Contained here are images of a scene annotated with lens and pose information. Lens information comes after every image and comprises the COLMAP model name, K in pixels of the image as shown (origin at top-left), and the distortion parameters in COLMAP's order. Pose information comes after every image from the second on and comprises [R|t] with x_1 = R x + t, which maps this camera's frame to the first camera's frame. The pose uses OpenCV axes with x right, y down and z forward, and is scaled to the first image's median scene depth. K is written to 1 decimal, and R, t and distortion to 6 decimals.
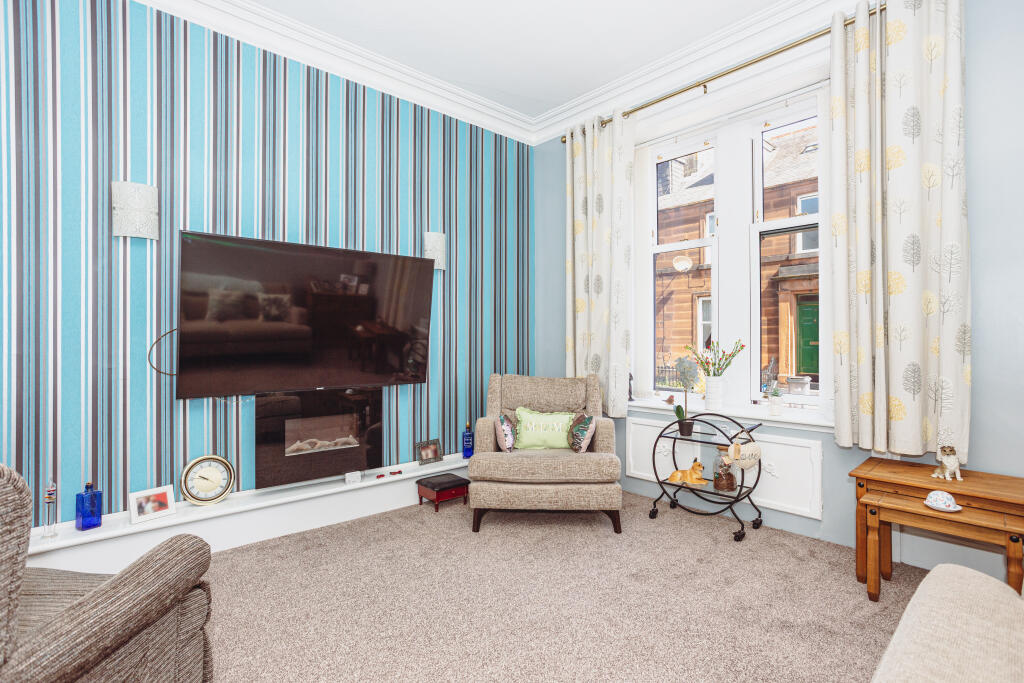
lens RADIAL K [[461.2, 0, 487.4], [0, 461.2, 356.0], [0, 0, 1]] dist [0.001511, 0.000199]
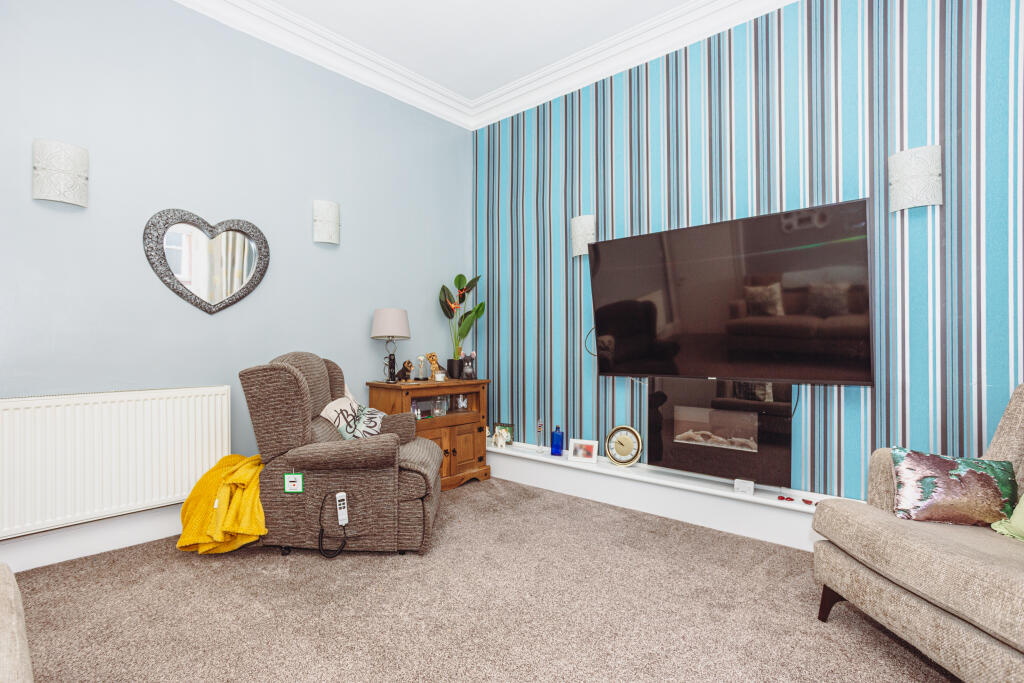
lens RADIAL K [[492.0, 0, 498.8], [0, 492.0, 342.8], [0, 0, 1]] dist [-0.048328, 0.026860]
pose [[0.151976, 0.008046, -0.988351, 0.541424], [0.002144, 0.999962, 0.008470, -0.009283], [0.988382, -0.003406, 0.151953, 0.440549]]
